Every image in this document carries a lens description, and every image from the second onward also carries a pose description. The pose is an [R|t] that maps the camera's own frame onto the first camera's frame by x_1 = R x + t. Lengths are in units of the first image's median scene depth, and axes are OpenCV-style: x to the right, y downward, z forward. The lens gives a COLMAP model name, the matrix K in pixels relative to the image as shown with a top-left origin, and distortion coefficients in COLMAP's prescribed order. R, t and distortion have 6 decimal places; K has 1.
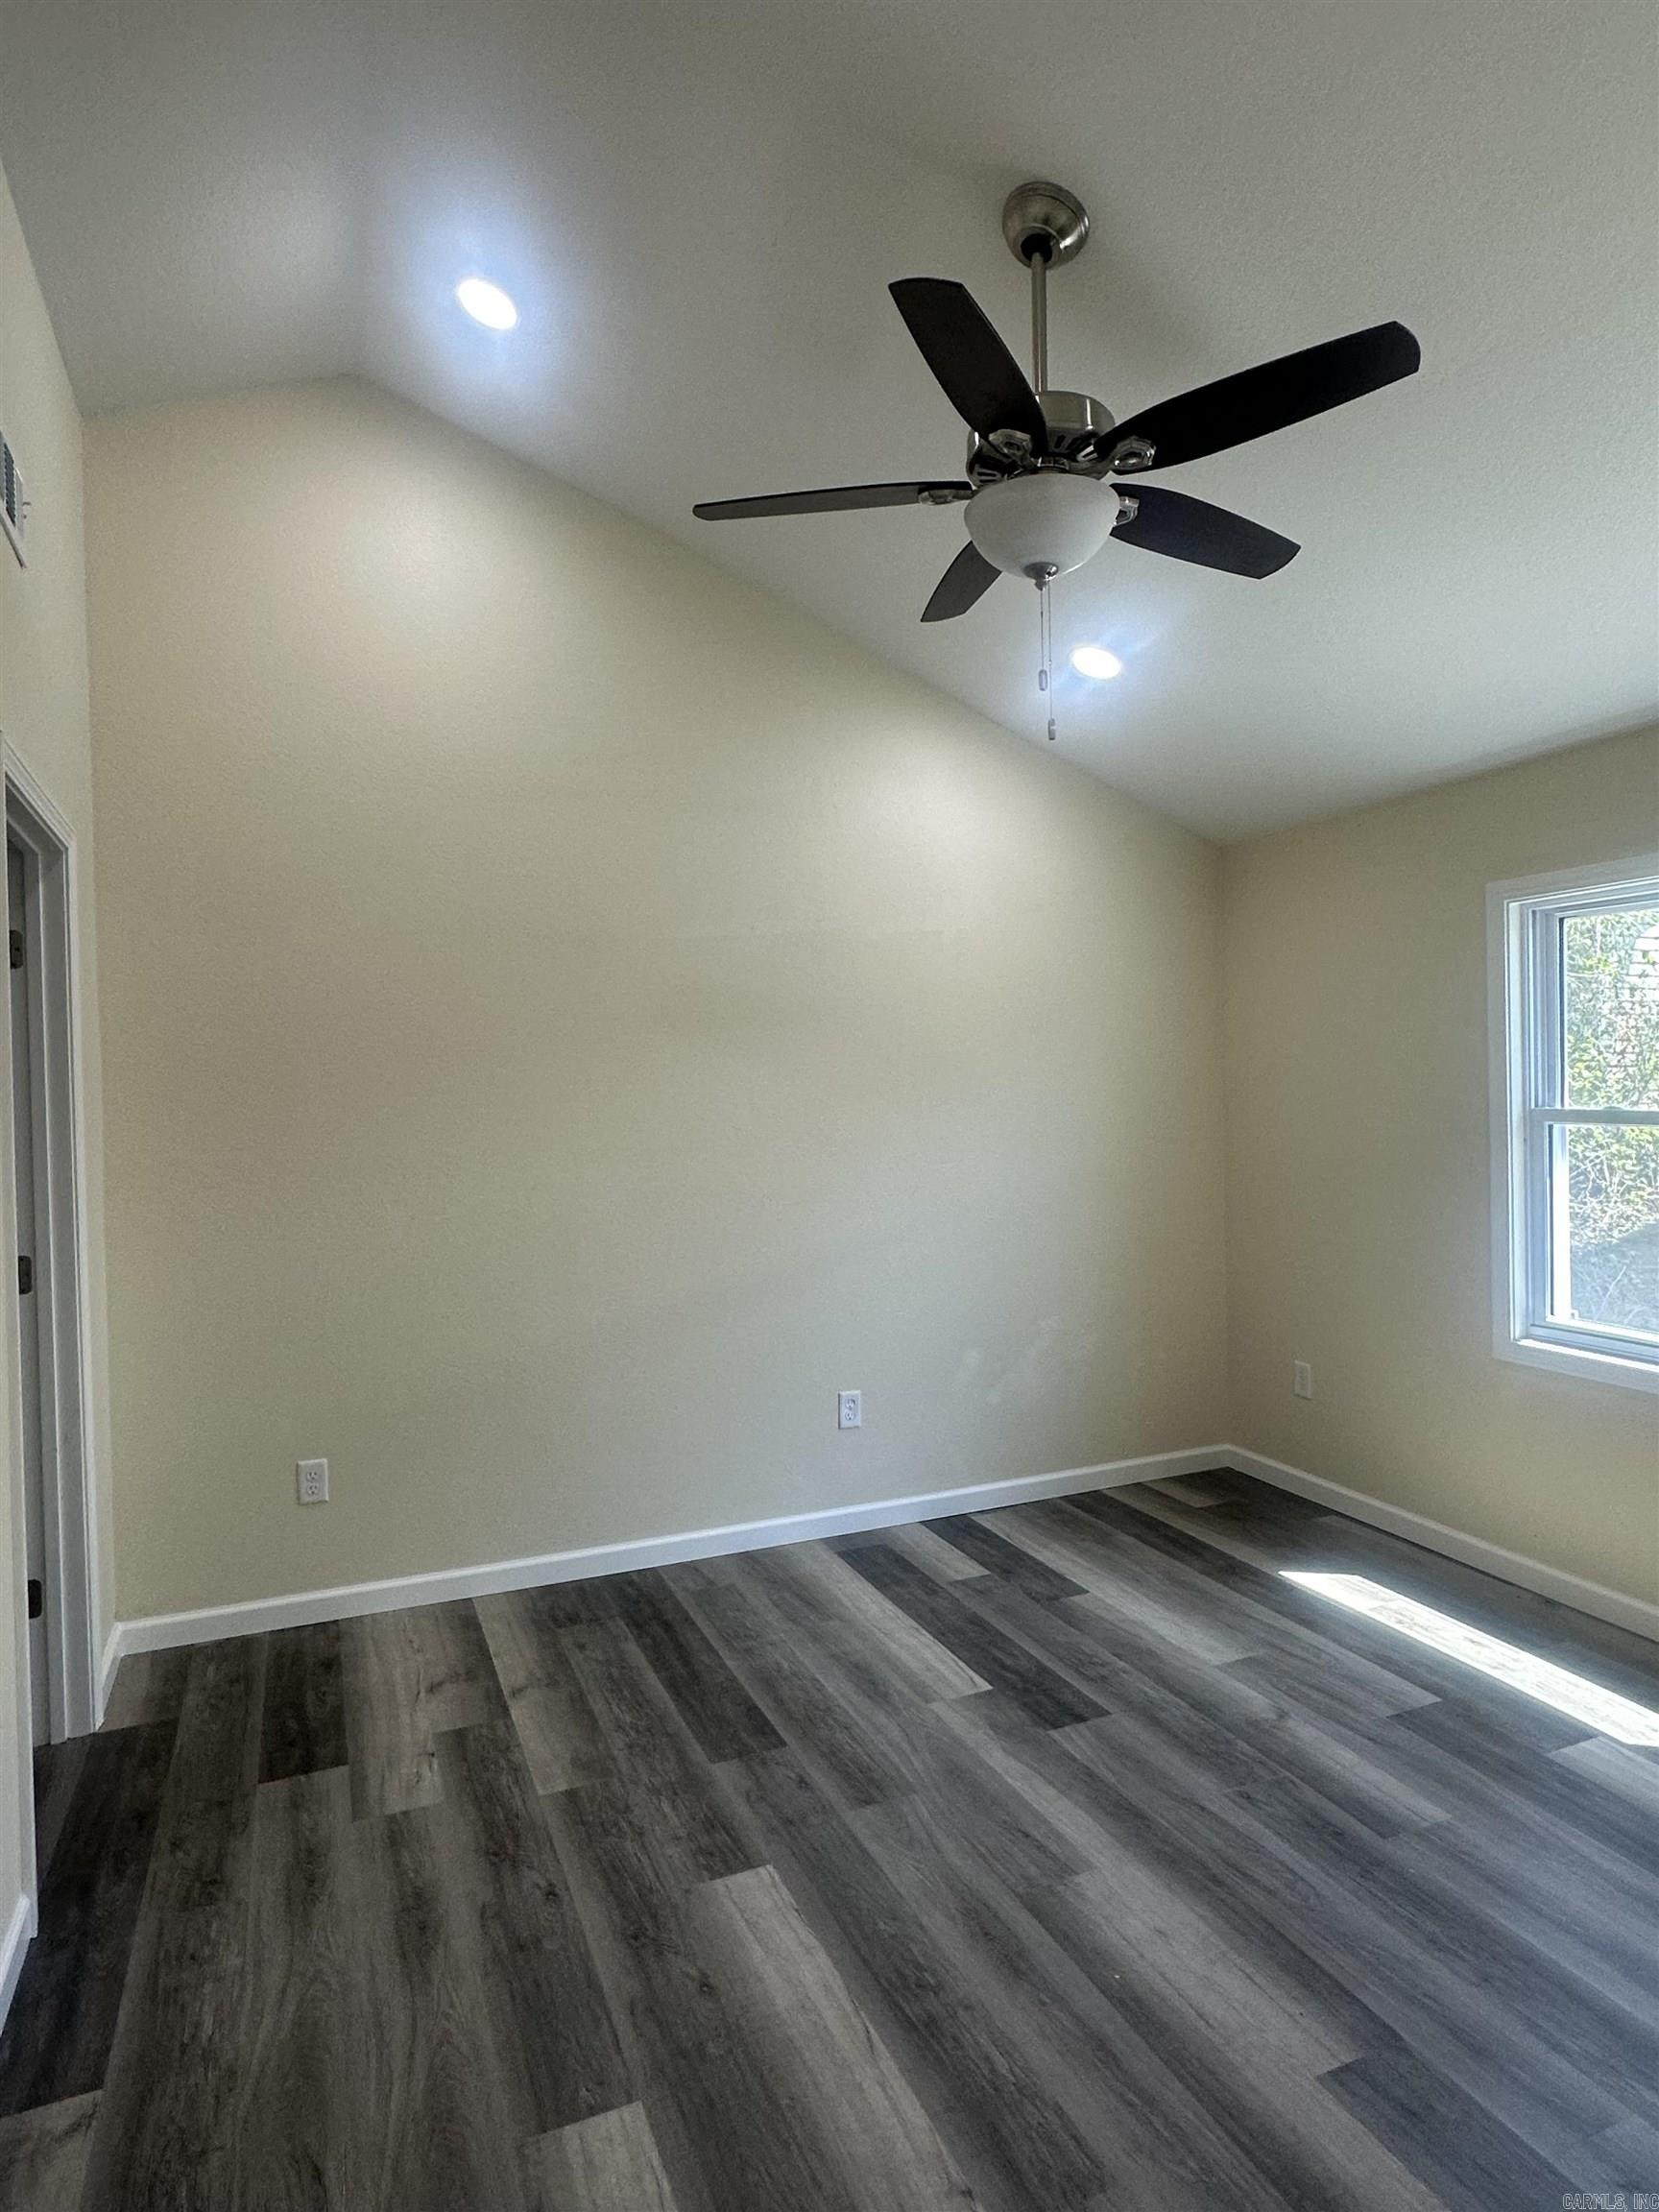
lens RADIAL K [[1244.3, 0, 819.3], [0, 1244.3, 1110.3], [0, 0, 1]] dist [-0.004554, 0.003188]
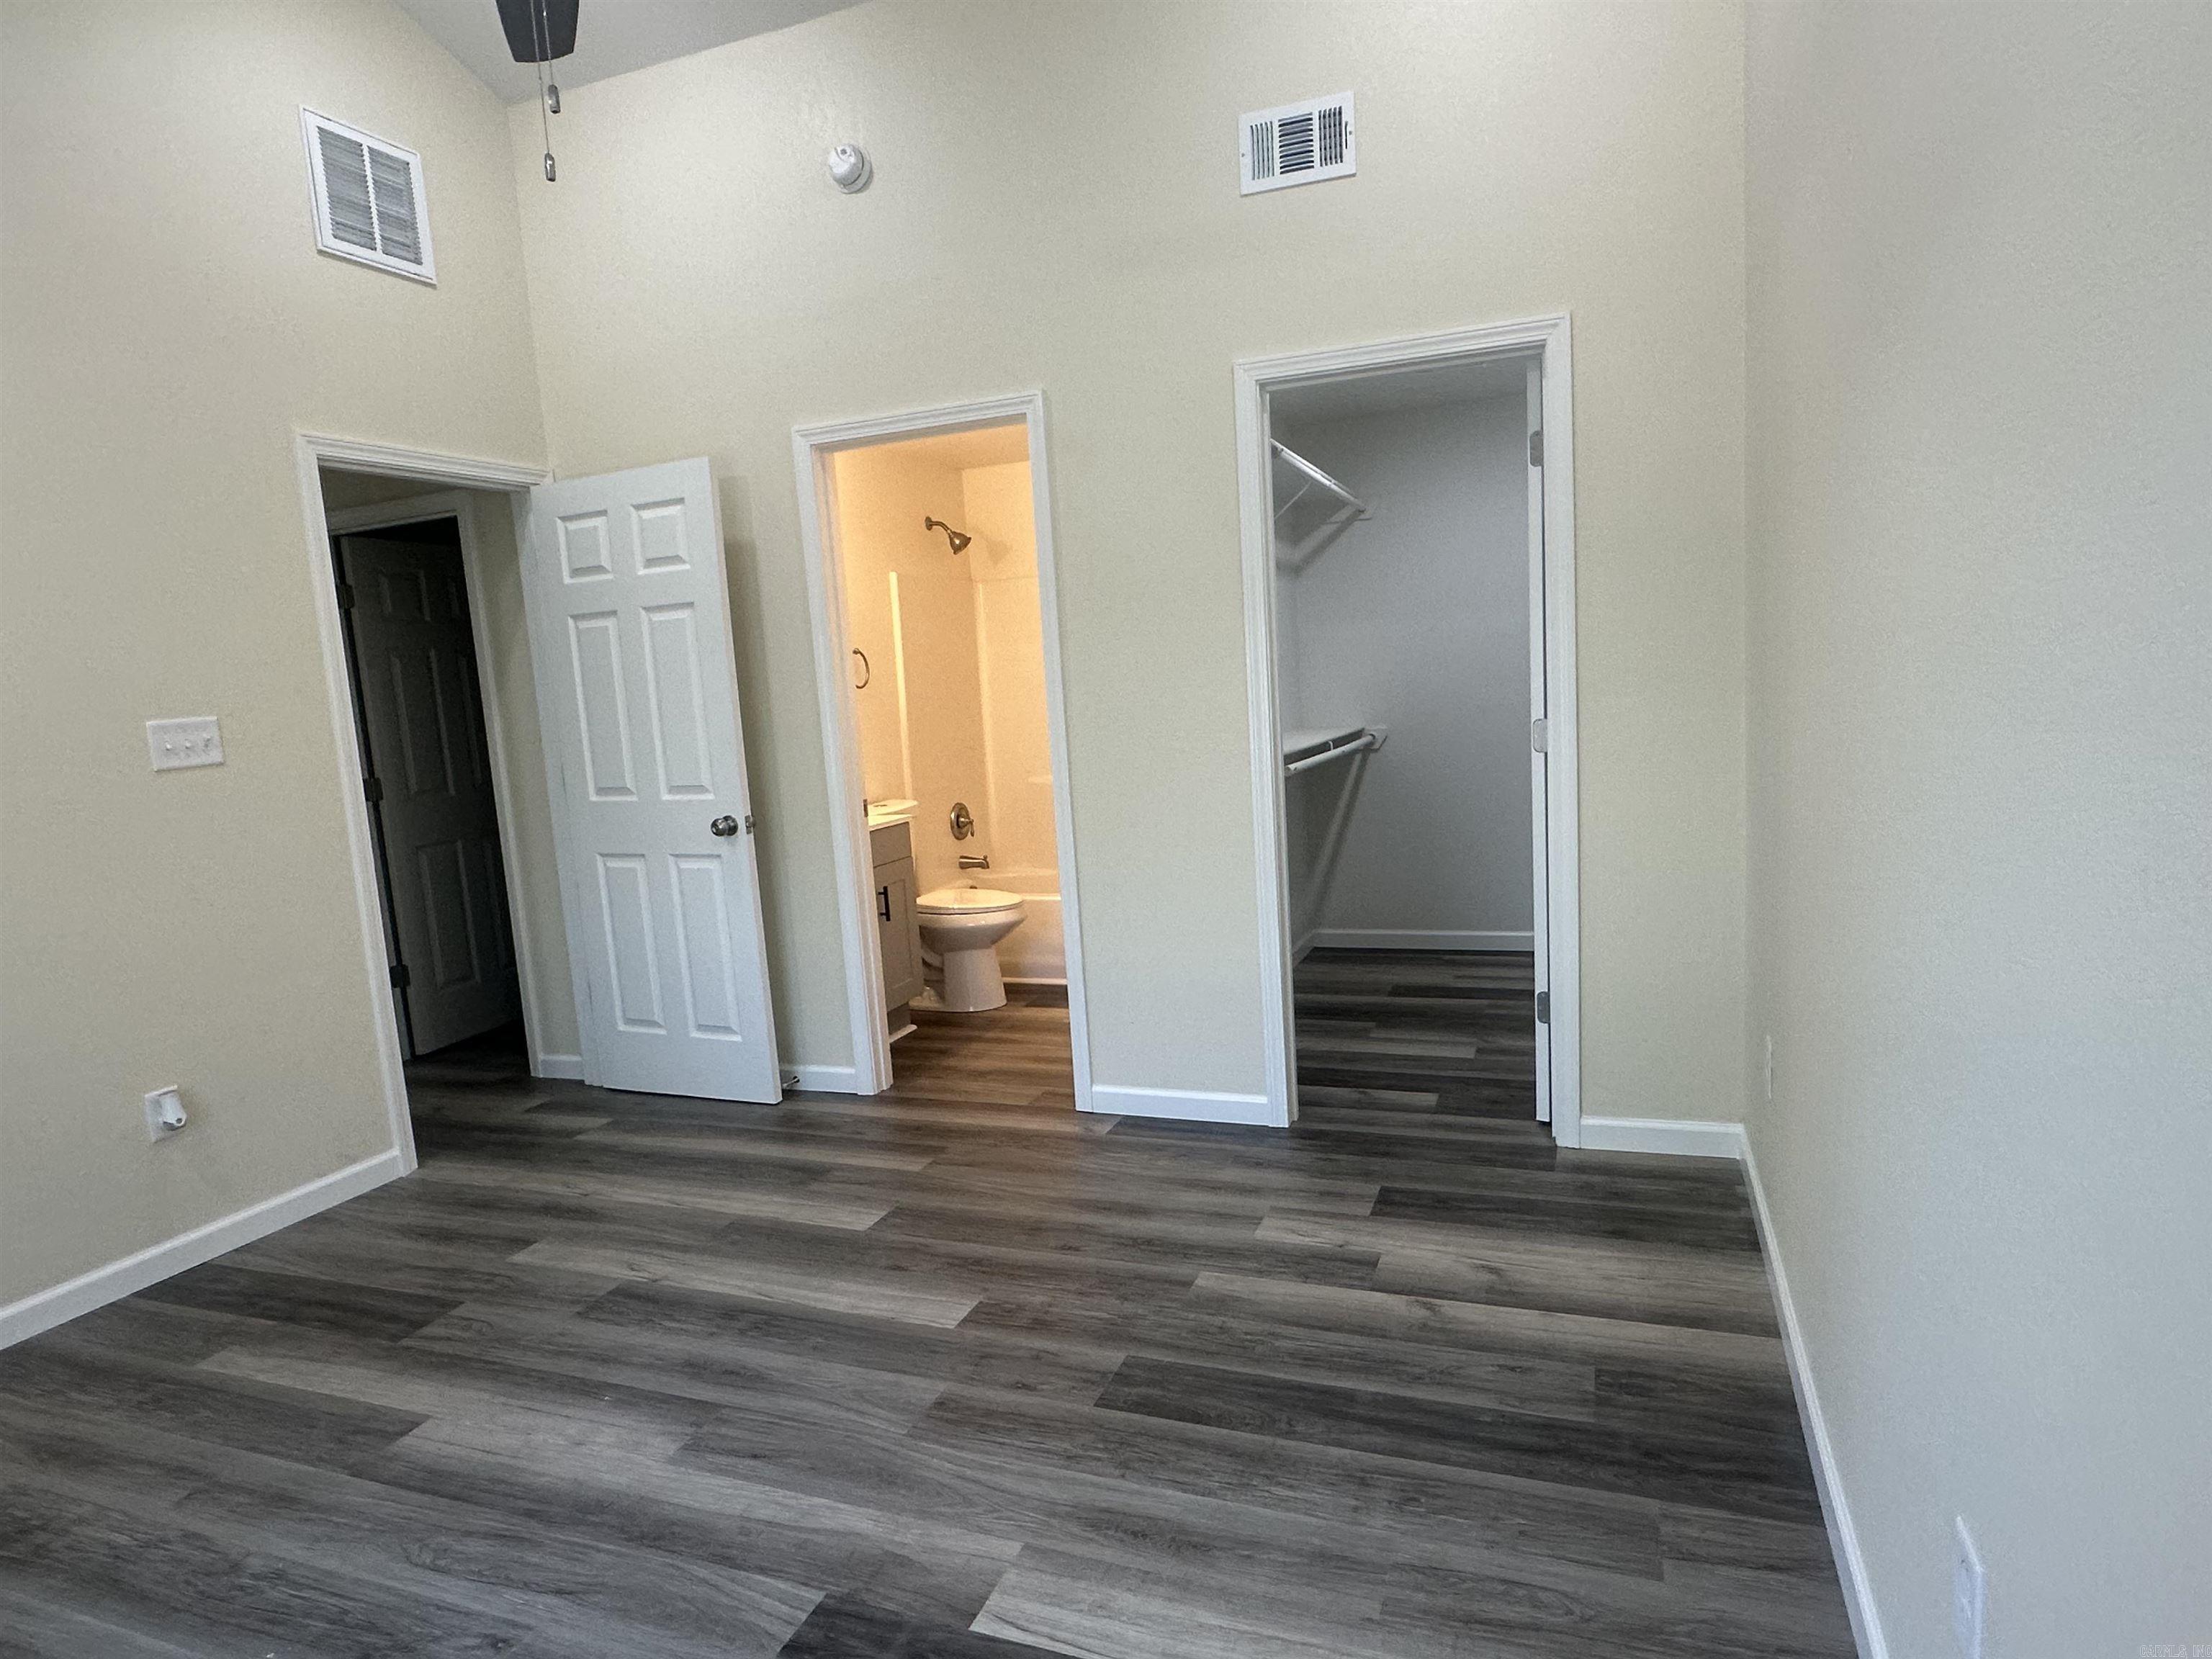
lens RADIAL K [[1244.3, 0, 1107.4], [0, 1244.3, 830.4], [0, 0, 1]] dist [-0.004554, 0.003188]
pose [[-0.686707, 0.150984, -0.711082, 0.533714], [0.067695, 0.987224, 0.144243, 0.029434], [0.723775, 0.050916, -0.688155, 1.694613]]
